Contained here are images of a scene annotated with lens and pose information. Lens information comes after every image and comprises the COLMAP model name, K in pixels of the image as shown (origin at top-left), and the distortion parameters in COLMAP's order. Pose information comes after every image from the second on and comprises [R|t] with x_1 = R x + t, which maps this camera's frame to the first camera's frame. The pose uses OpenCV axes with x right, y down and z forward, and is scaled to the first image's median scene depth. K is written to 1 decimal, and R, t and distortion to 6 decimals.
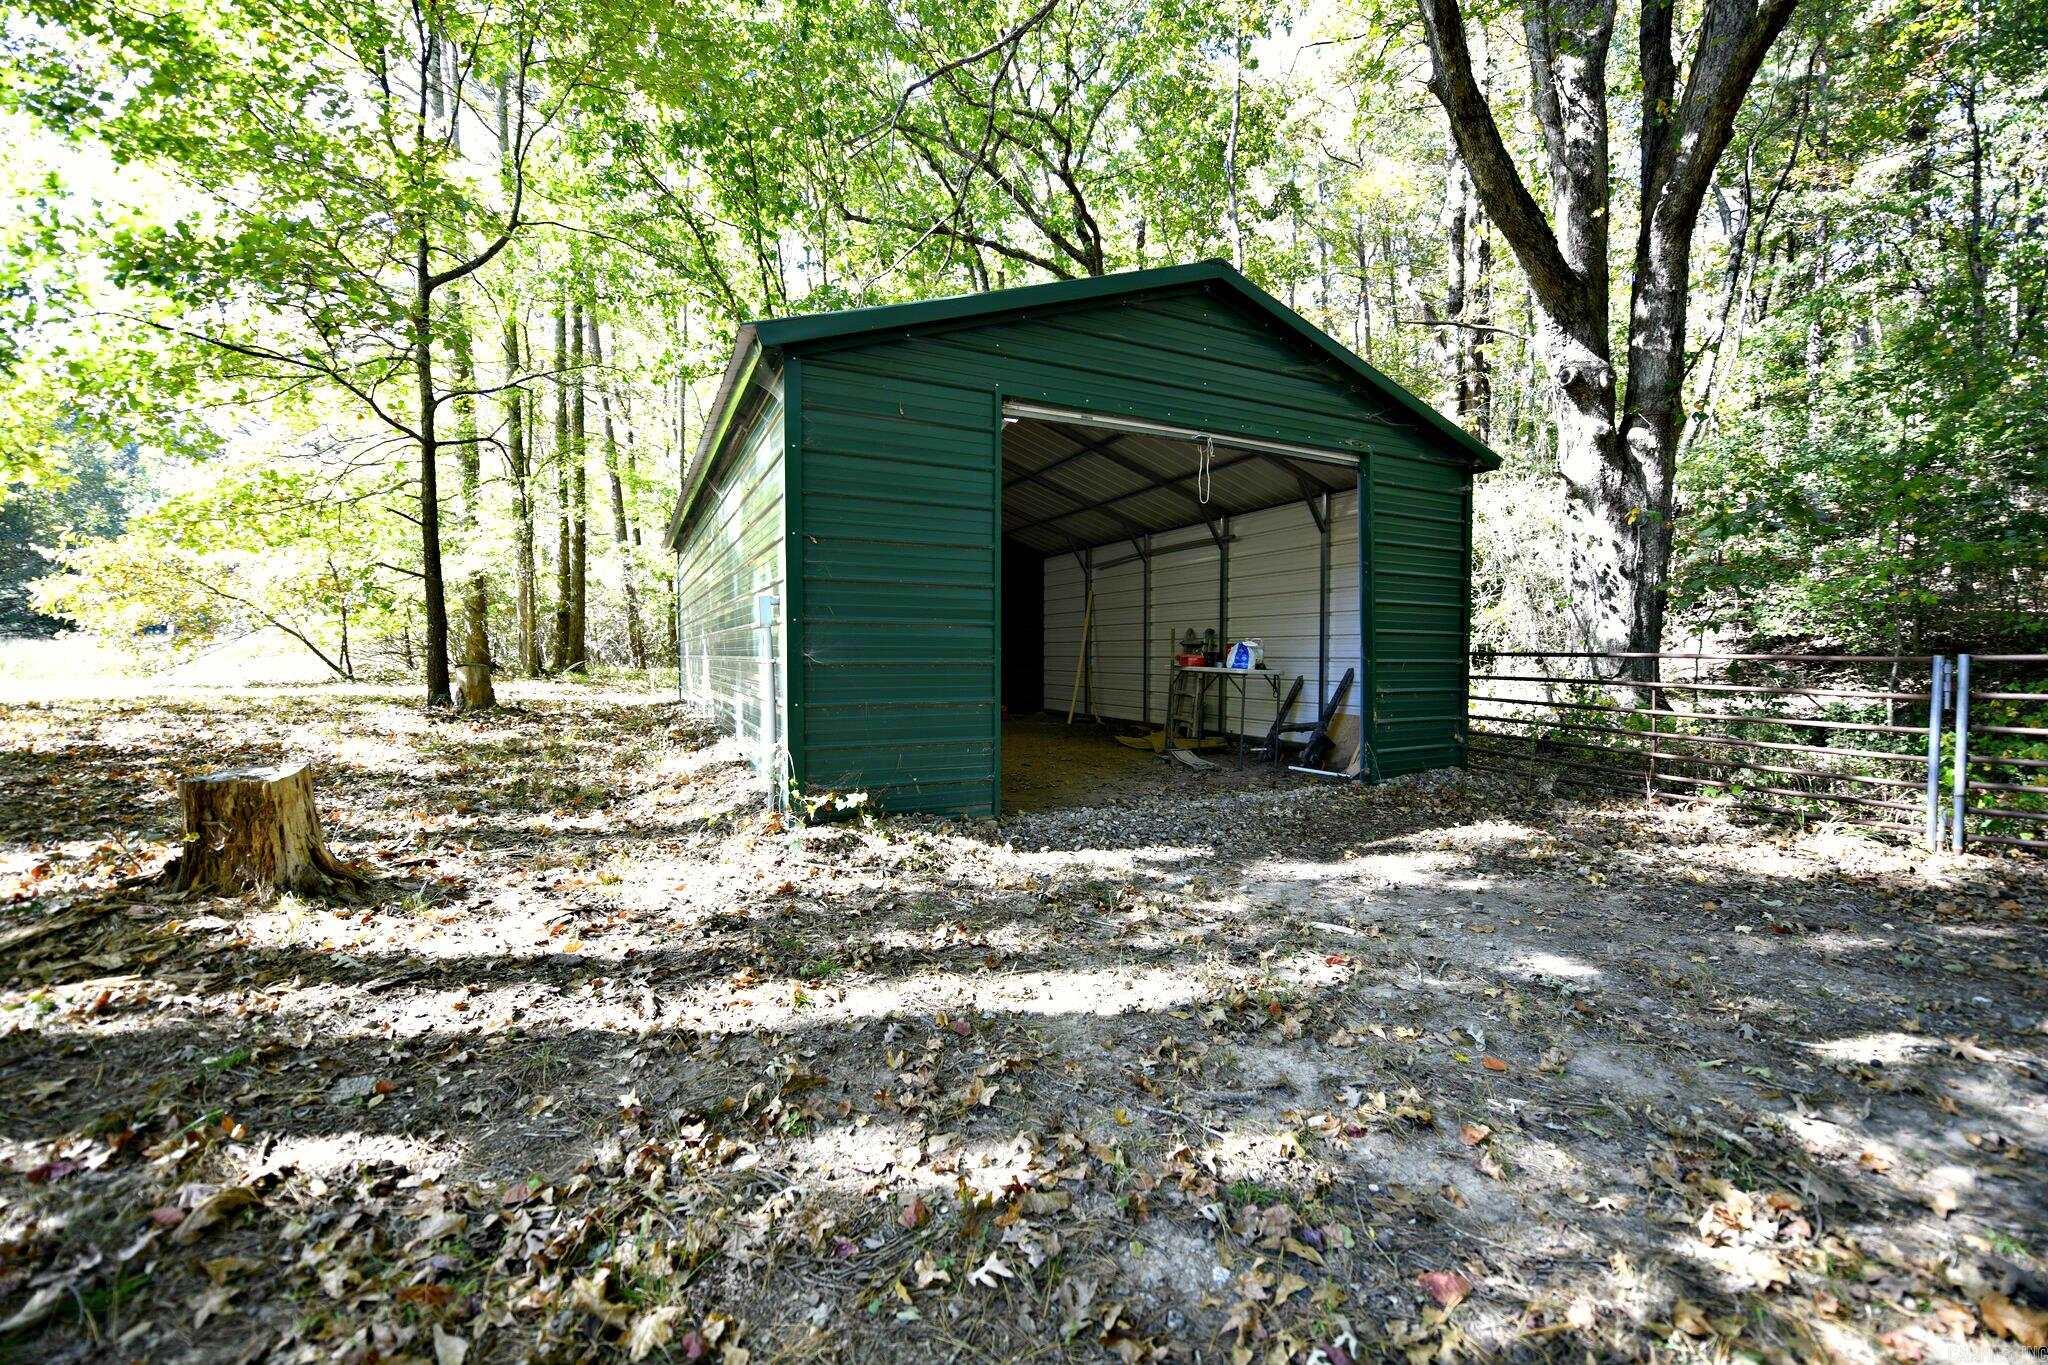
lens RADIAL K [[806.0, 0, 1020.0], [0, 806.0, 686.5], [0, 0, 1]] dist [-0.019854, -0.000515]
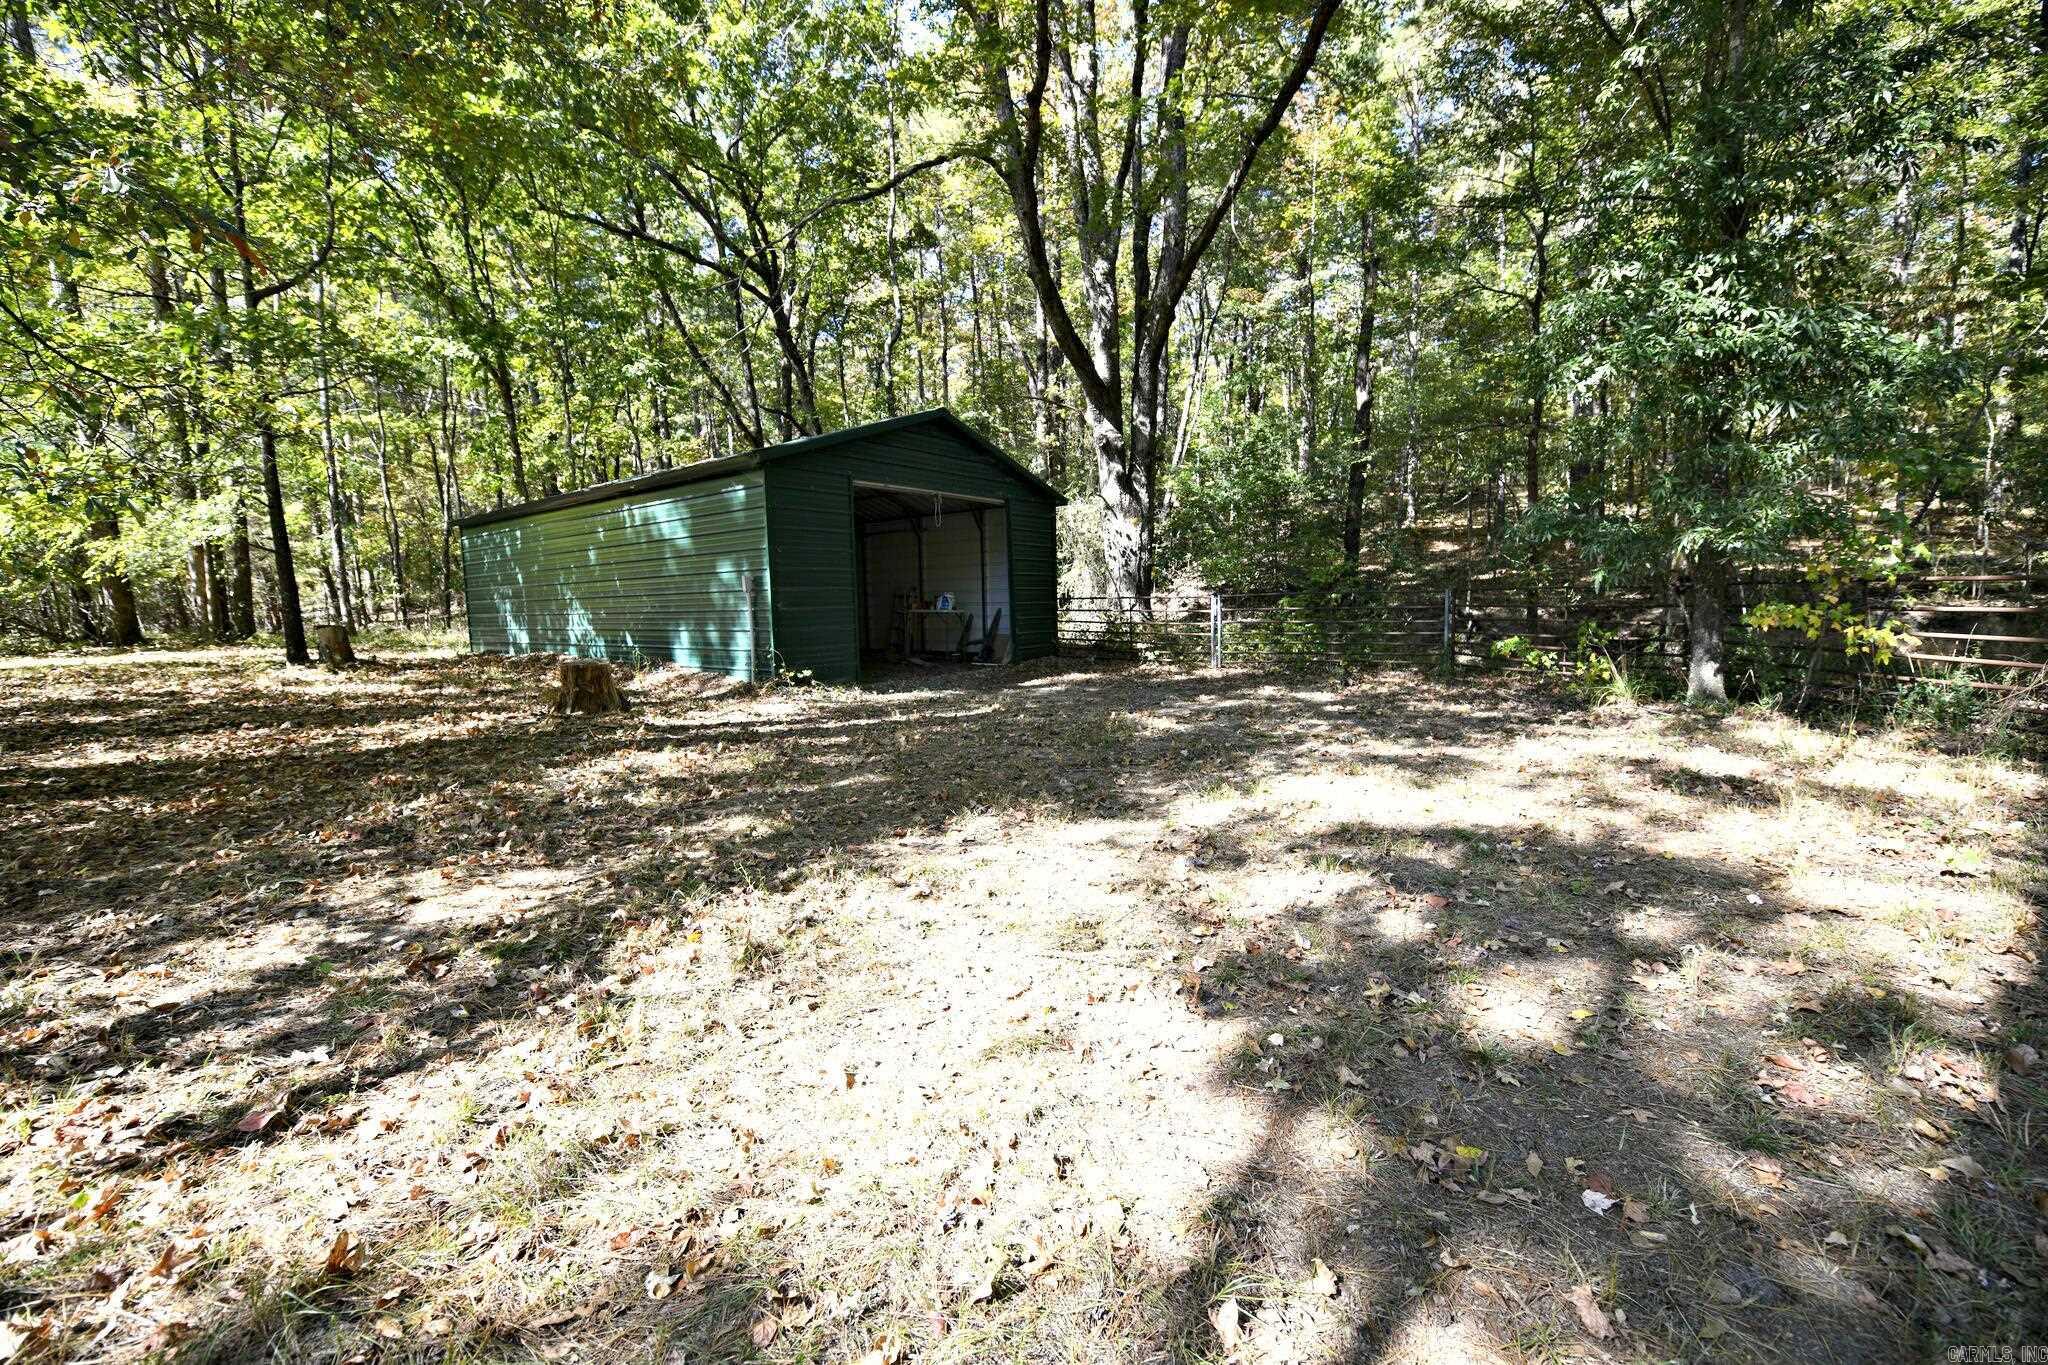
lens RADIAL K [[806.0, 0, 1021.1], [0, 806.0, 684.9], [0, 0, 1]] dist [-0.019854, -0.000515]
pose [[0.895501, -0.067150, 0.439965, -0.308598], [0.039944, 0.996689, 0.070819, 0.020158], [-0.443264, -0.045845, 0.895218, -0.567470]]
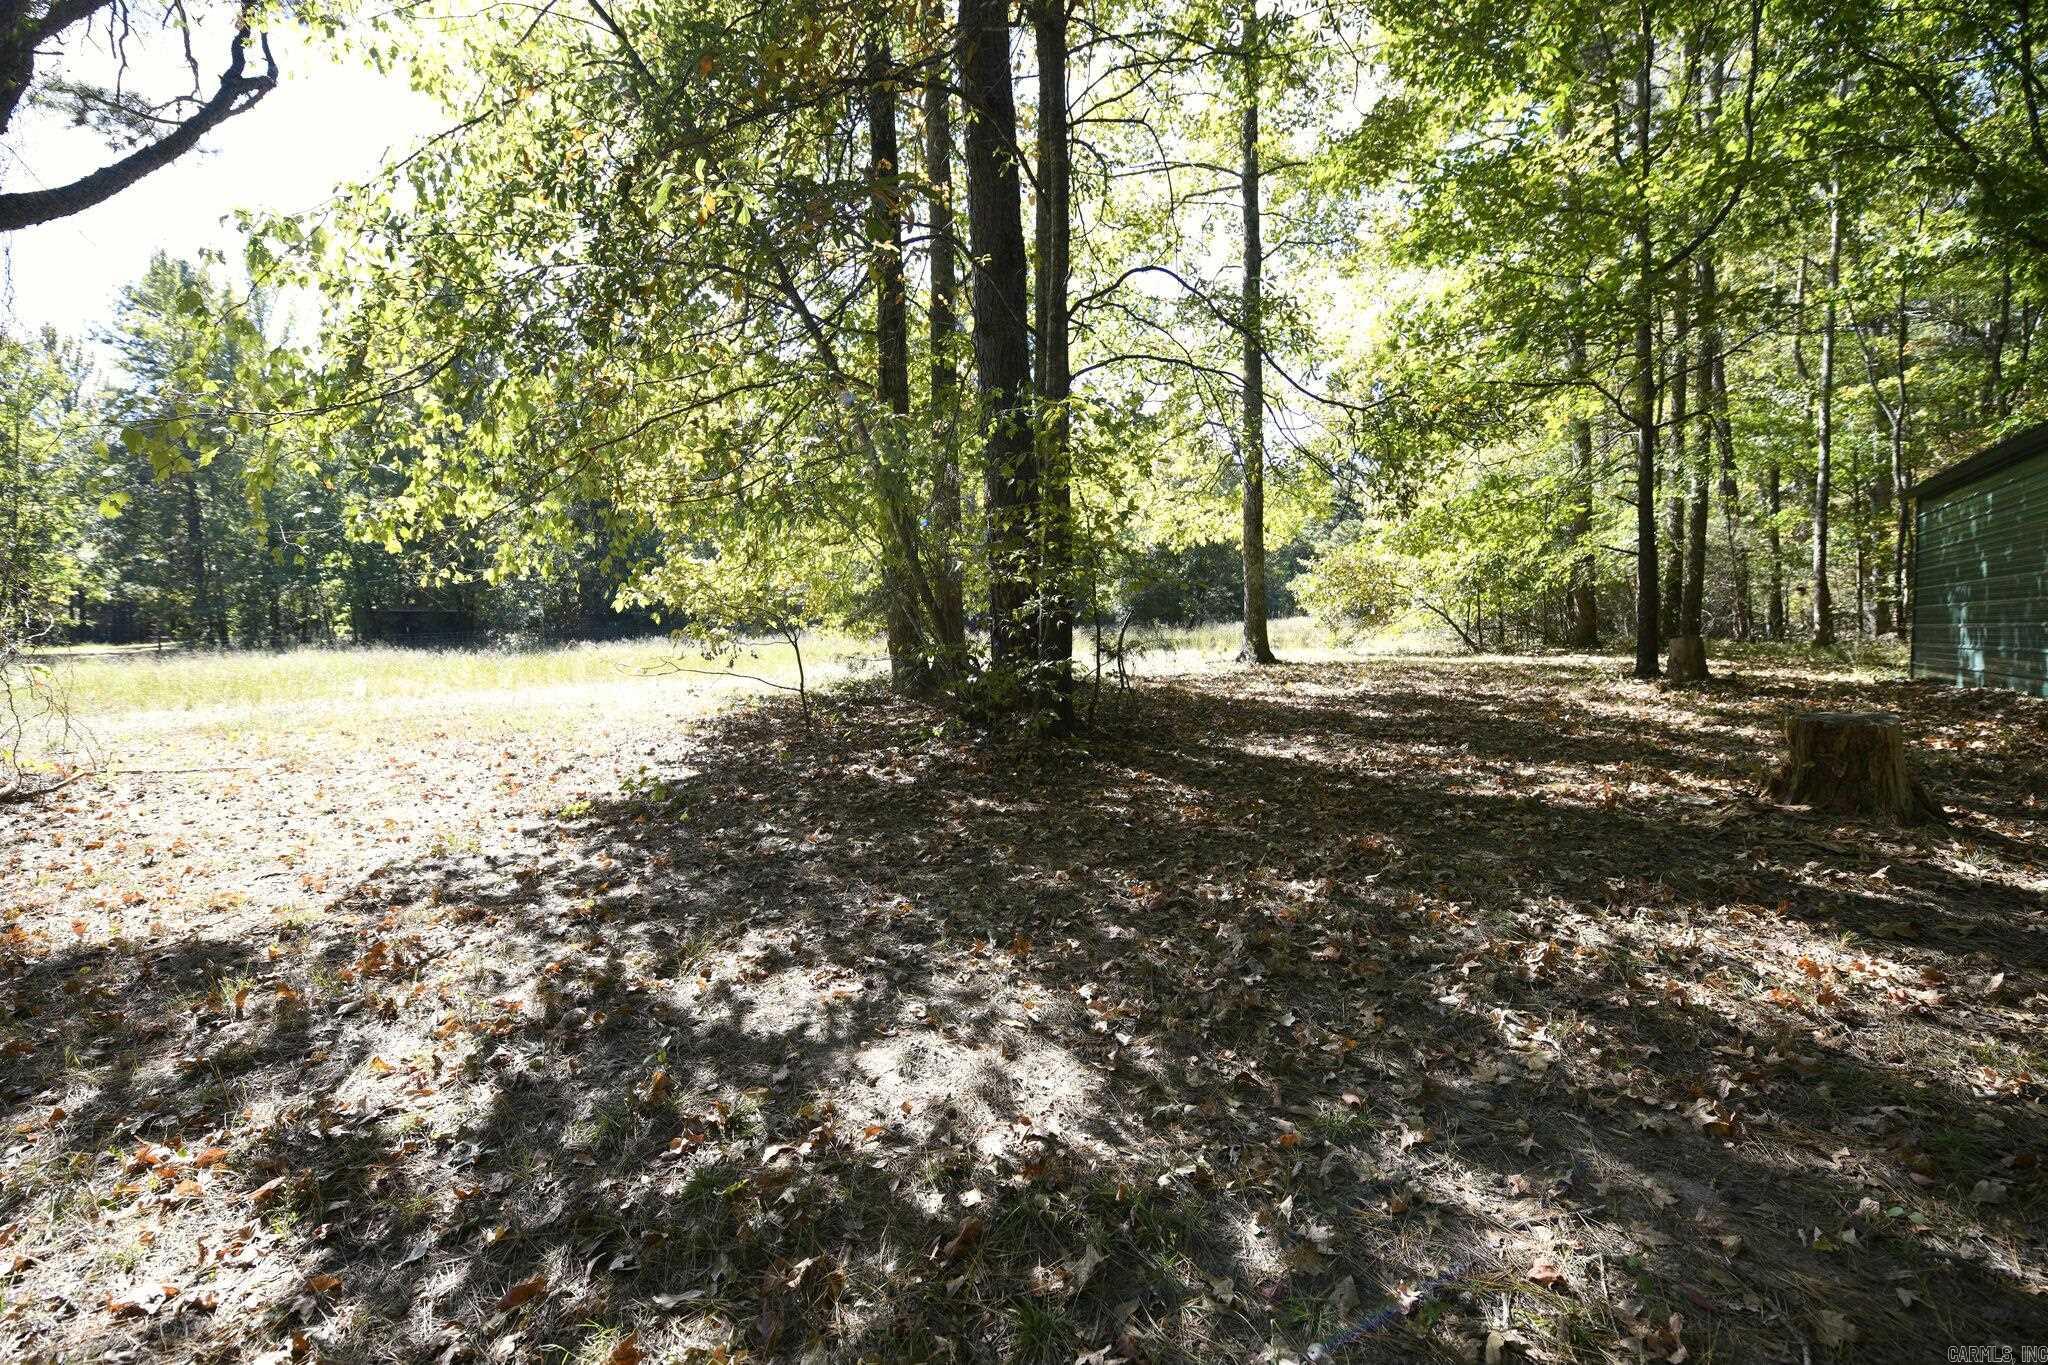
lens RADIAL K [[806.0, 0, 1024.3], [0, 806.0, 682.6], [0, 0, 1]] dist [-0.019854, -0.000515]
pose [[0.455126, 0.045284, -0.889275, -0.225434], [-0.019797, 0.998974, 0.040738, 0.013923], [0.890207, -0.000936, 0.455556, -0.374133]]
